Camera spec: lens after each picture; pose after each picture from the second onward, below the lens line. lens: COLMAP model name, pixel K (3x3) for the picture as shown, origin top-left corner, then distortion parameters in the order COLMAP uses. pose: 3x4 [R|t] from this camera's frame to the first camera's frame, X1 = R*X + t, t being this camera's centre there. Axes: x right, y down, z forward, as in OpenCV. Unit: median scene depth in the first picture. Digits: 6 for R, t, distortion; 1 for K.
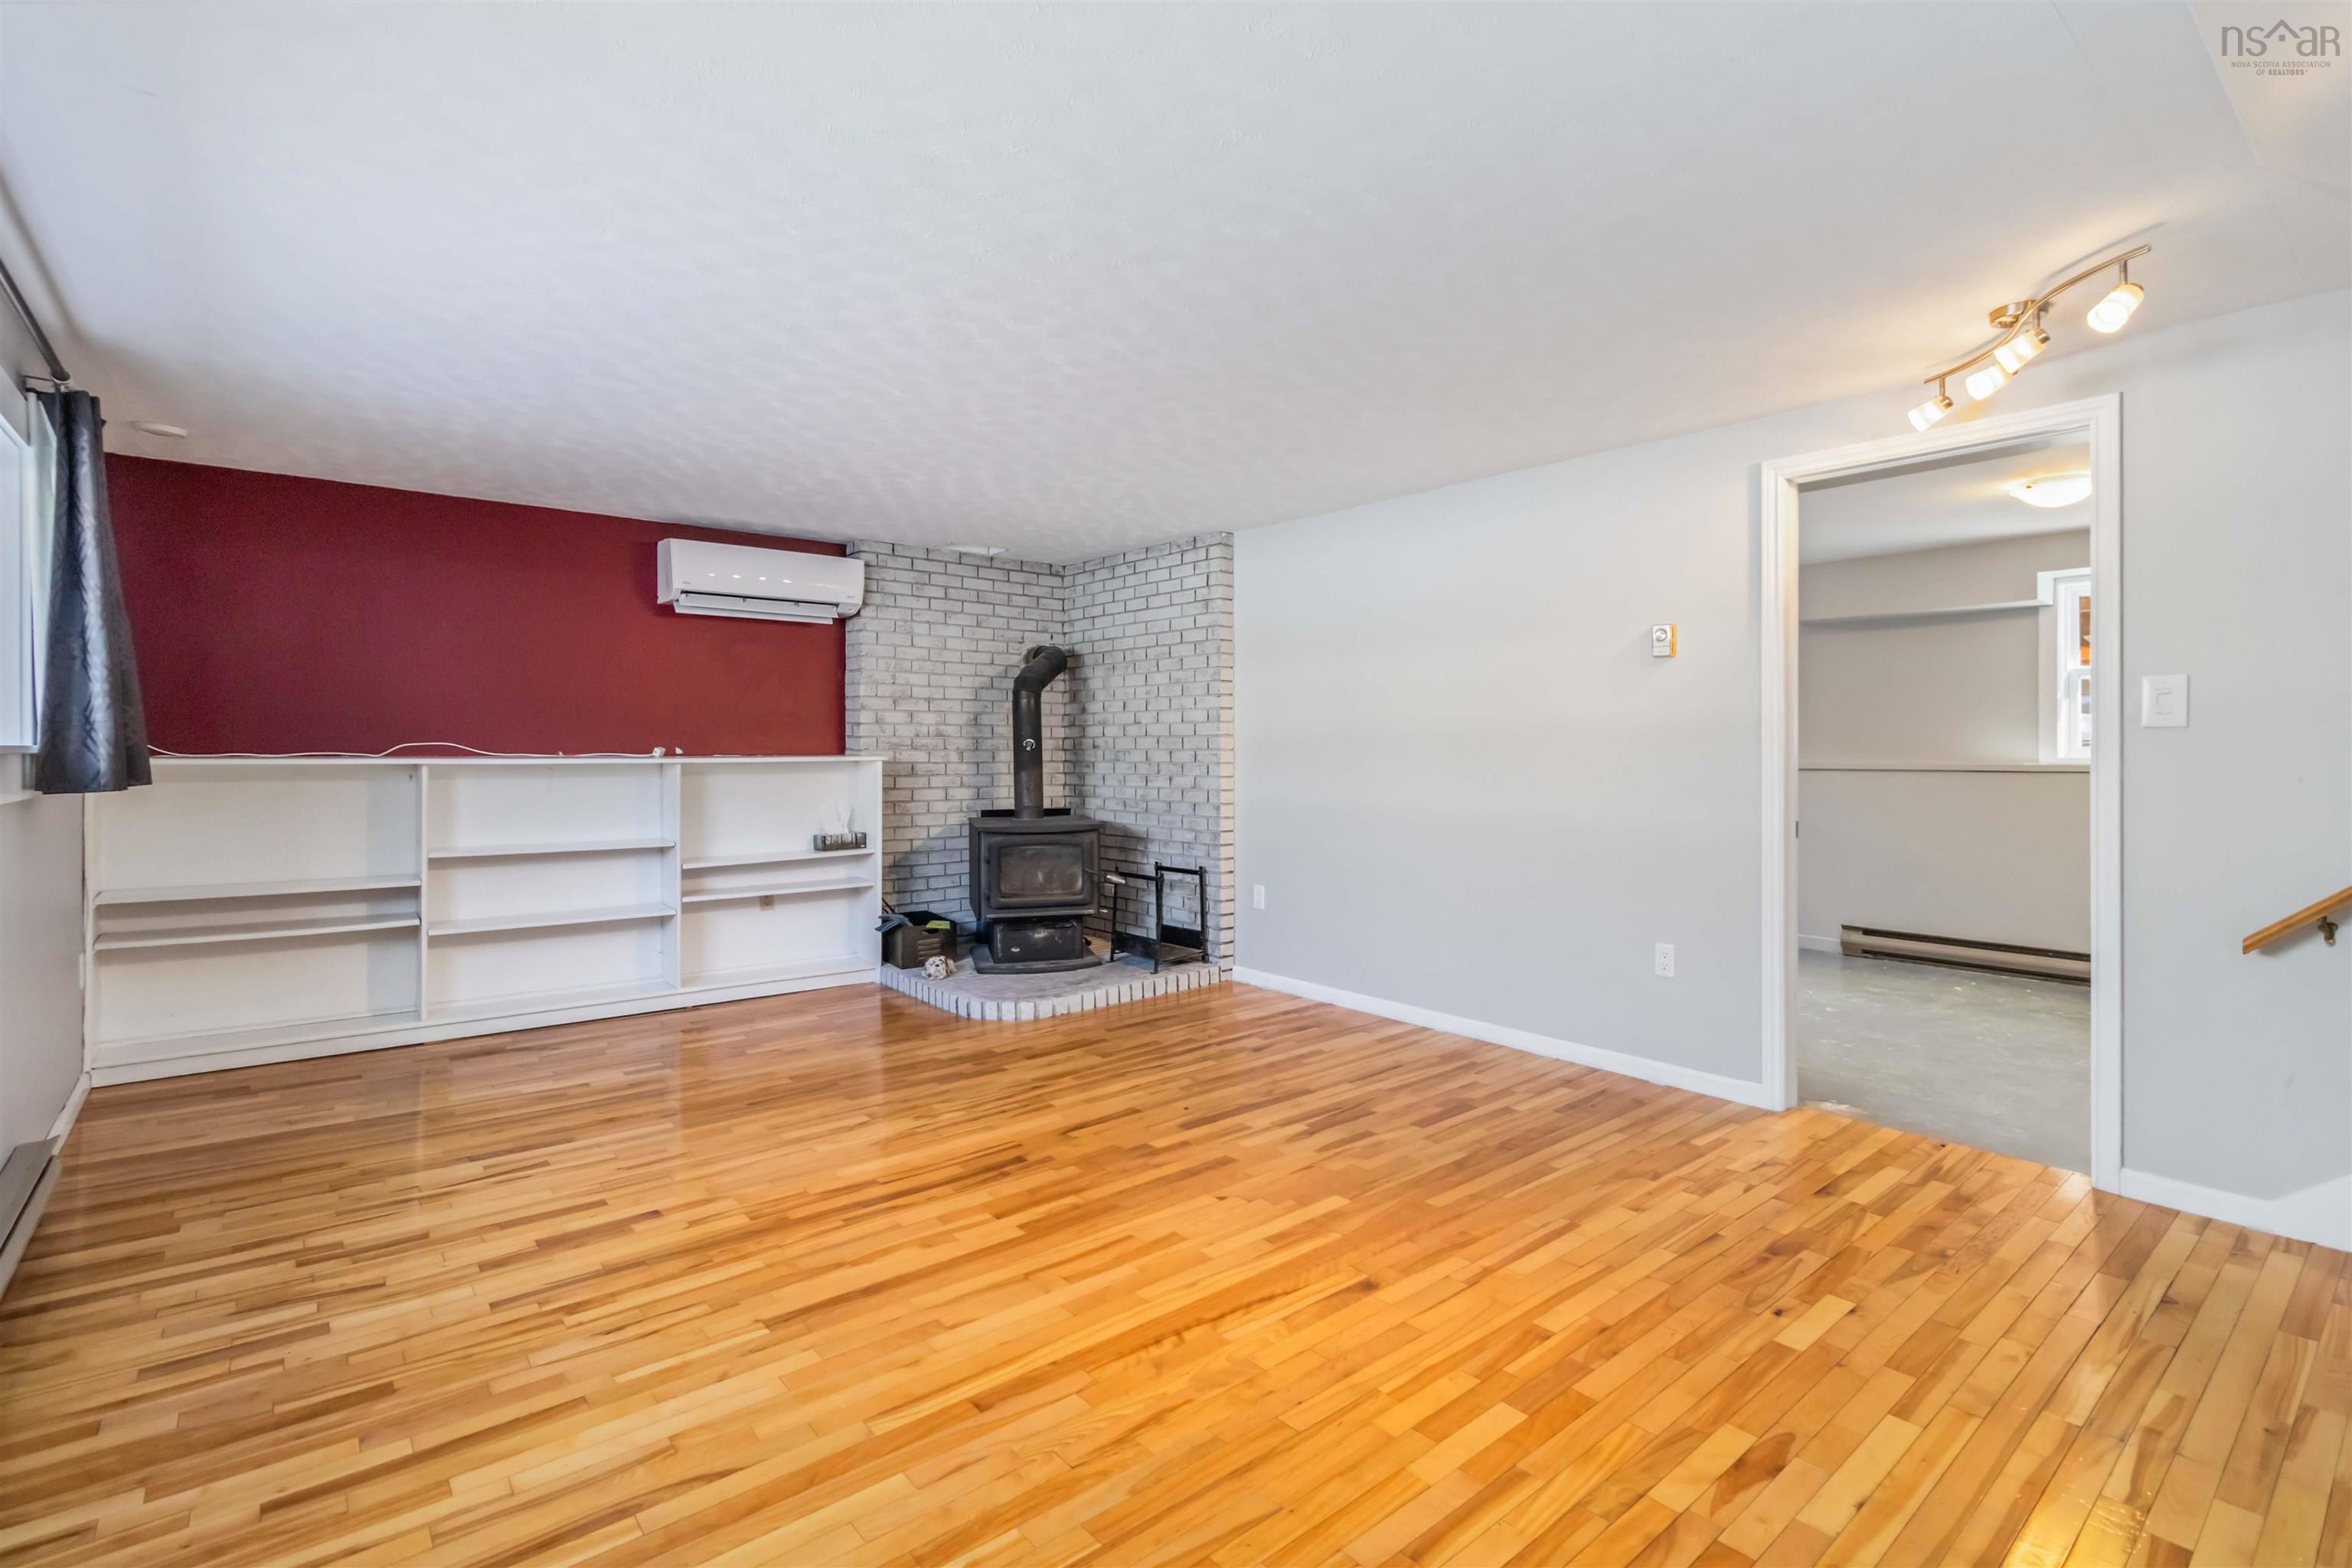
lens RADIAL K [[1083.3, 0, 1186.9], [0, 1083.3, 760.5], [0, 0, 1]] dist [0.001146, 0.001435]
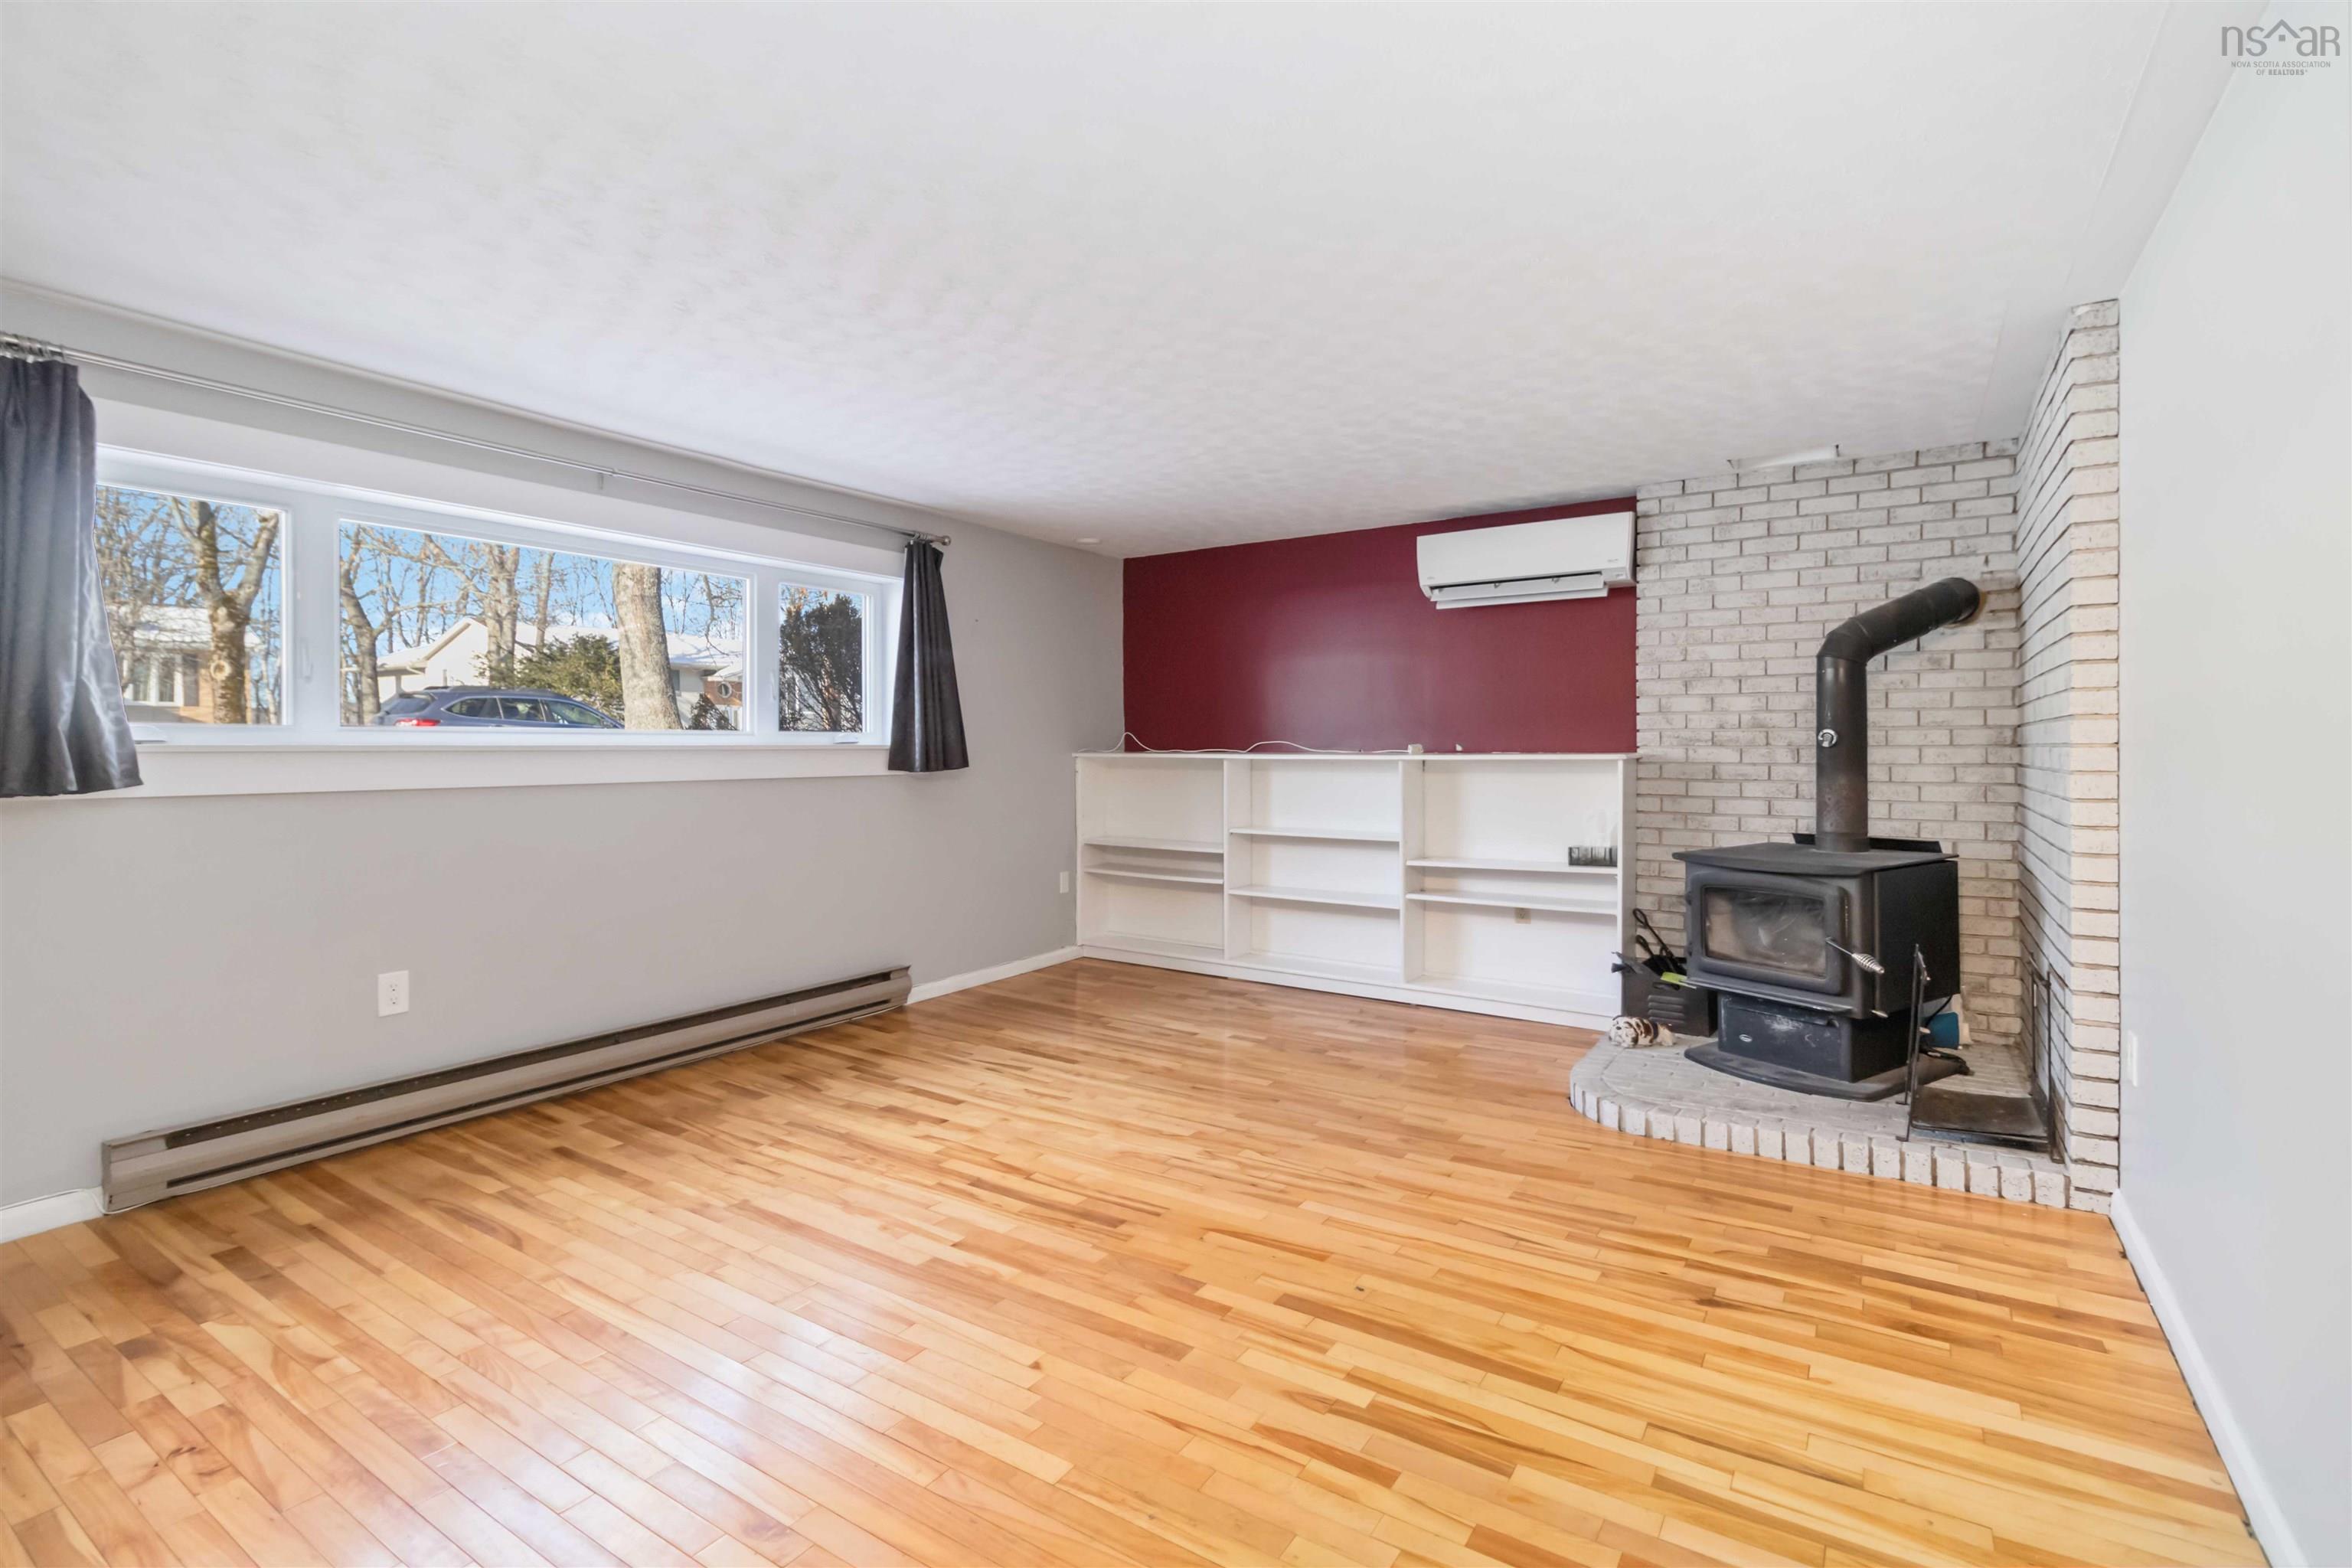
lens RADIAL K [[1083.3, 0, 1195.1], [0, 1083.3, 770.7], [0, 0, 1]] dist [0.001146, 0.001435]
pose [[0.290385, 0.020146, -0.956698, 0.628396], [-0.007992, 0.999795, 0.018627, -0.006910], [0.956877, 0.002237, 0.290486, 0.747836]]
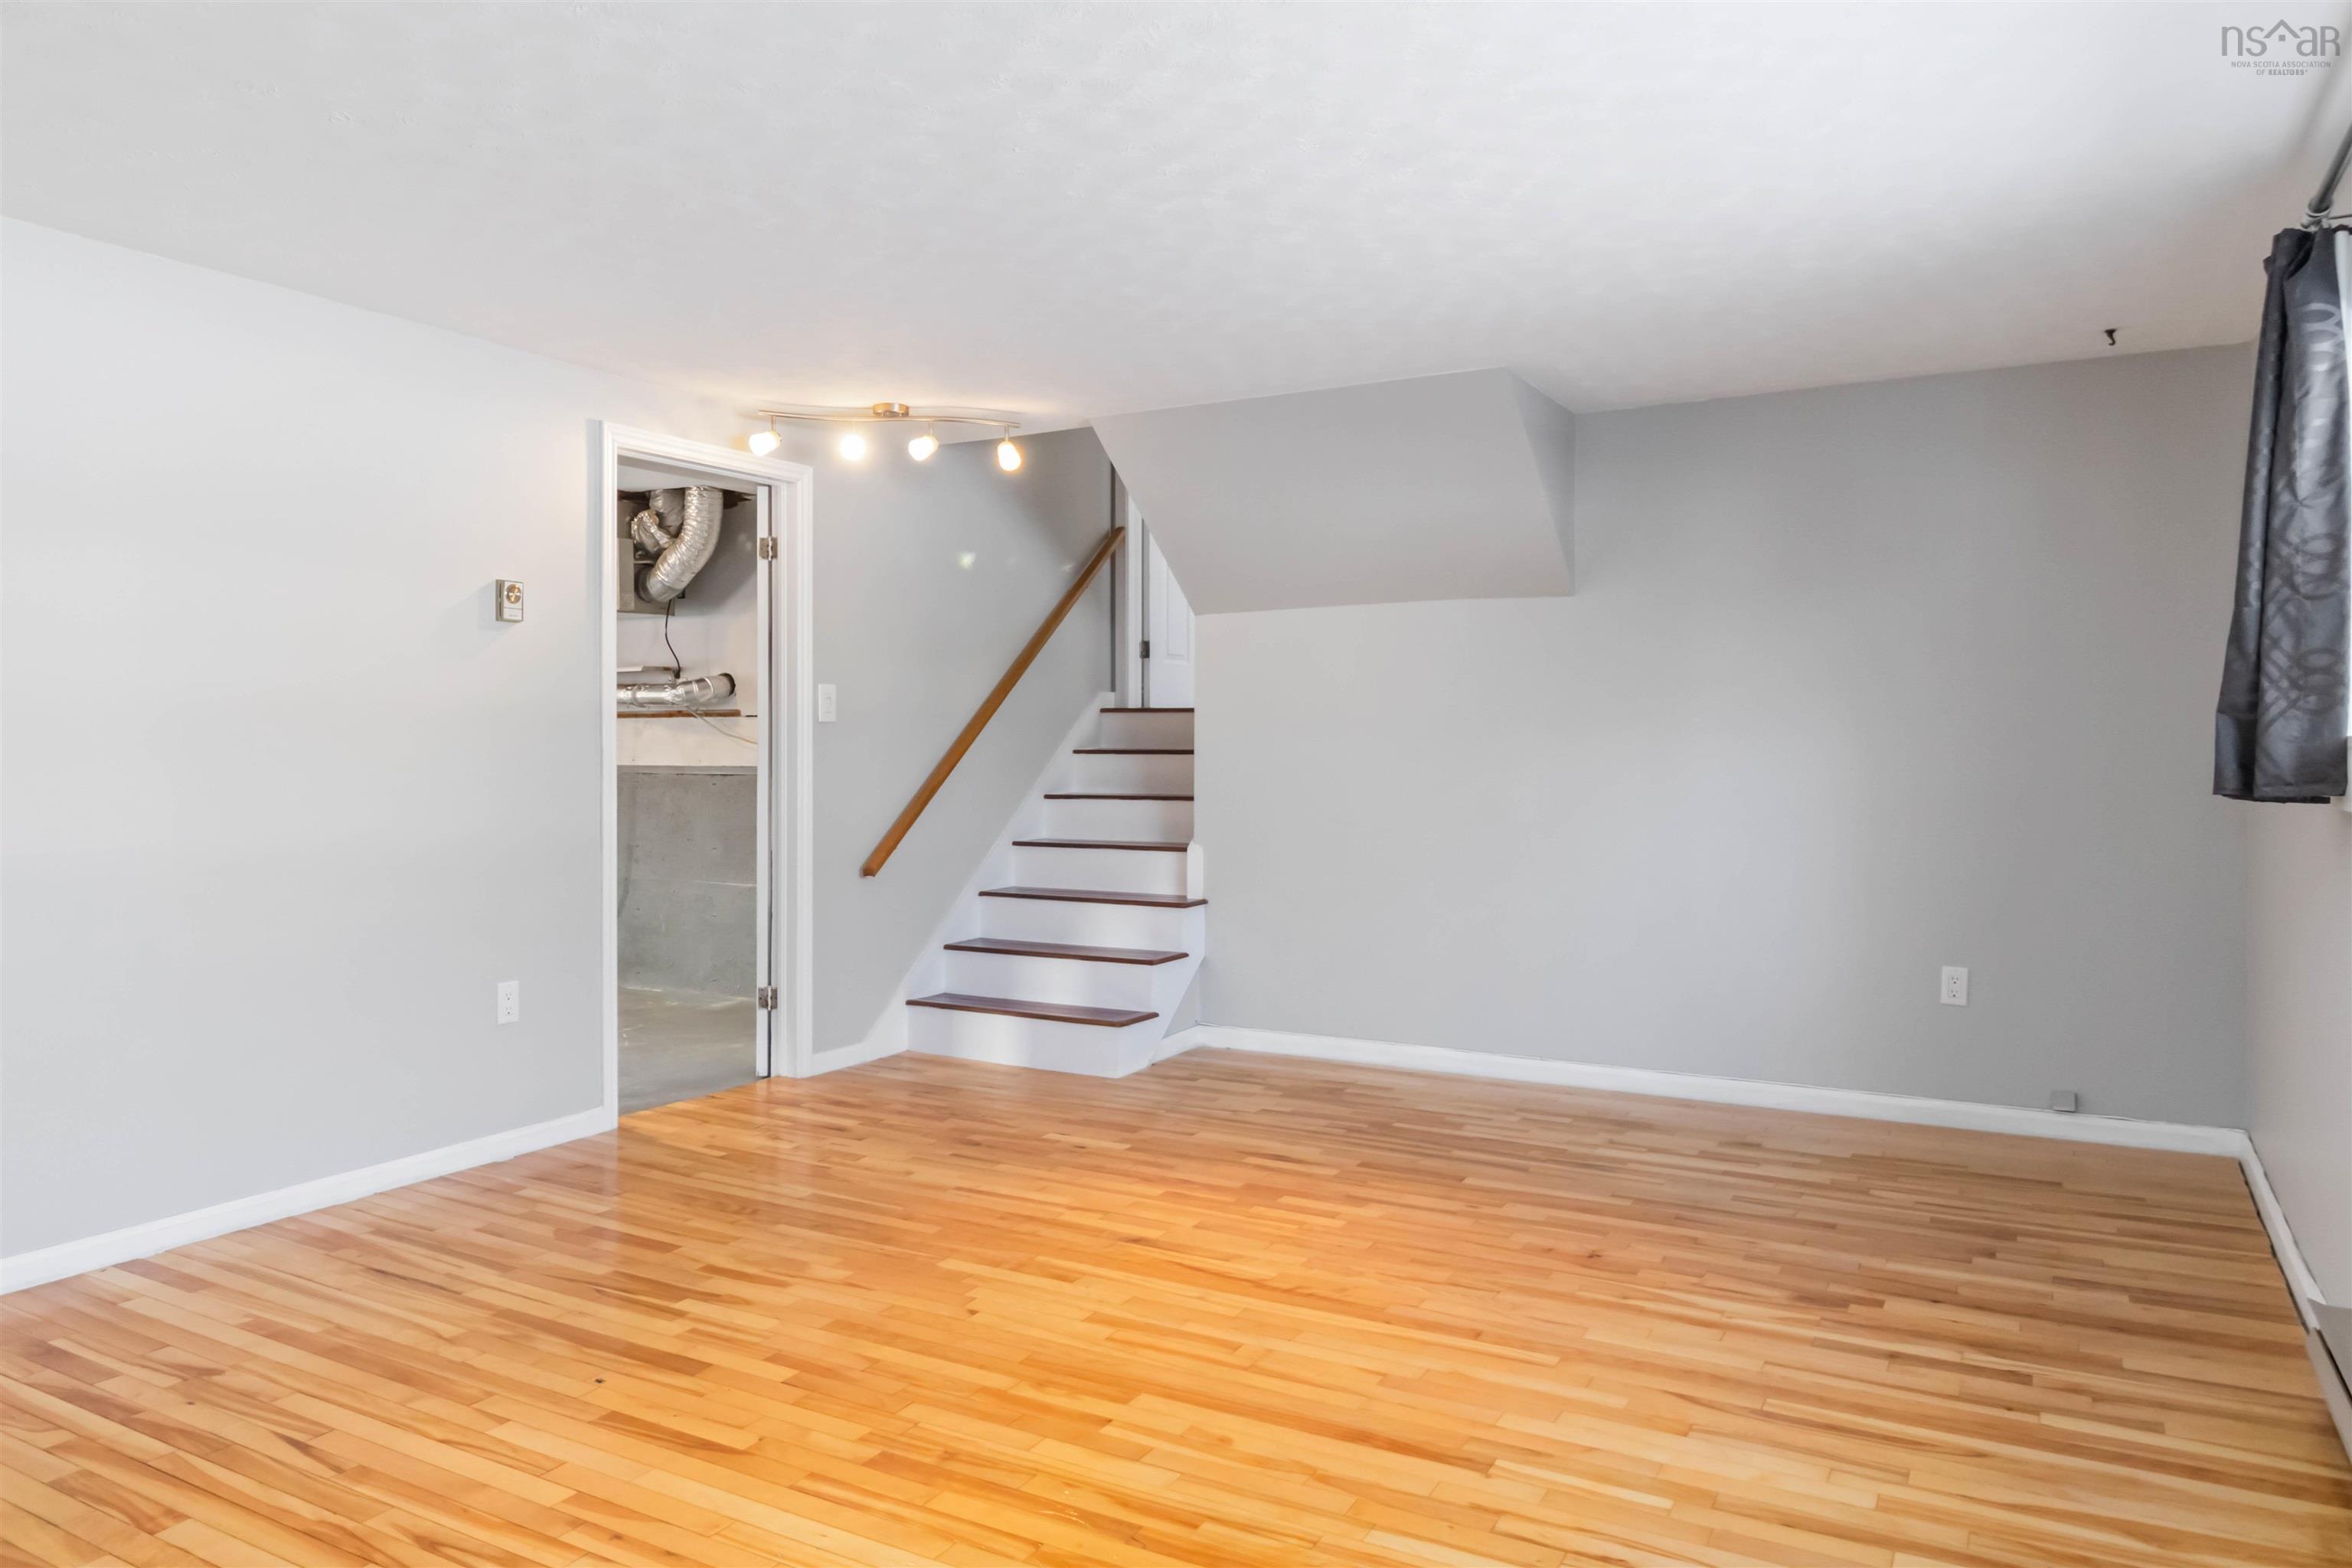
lens RADIAL K [[1545.6, 0, 1168.6], [0, 1545.6, 776.9], [0, 0, 1]] dist [-0.000836, -0.001739]
pose [[-0.344019, -0.024300, 0.938648, -0.882942], [0.009901, 0.999516, 0.029505, -0.010430], [-0.938911, 0.019444, -0.343611, 1.043462]]
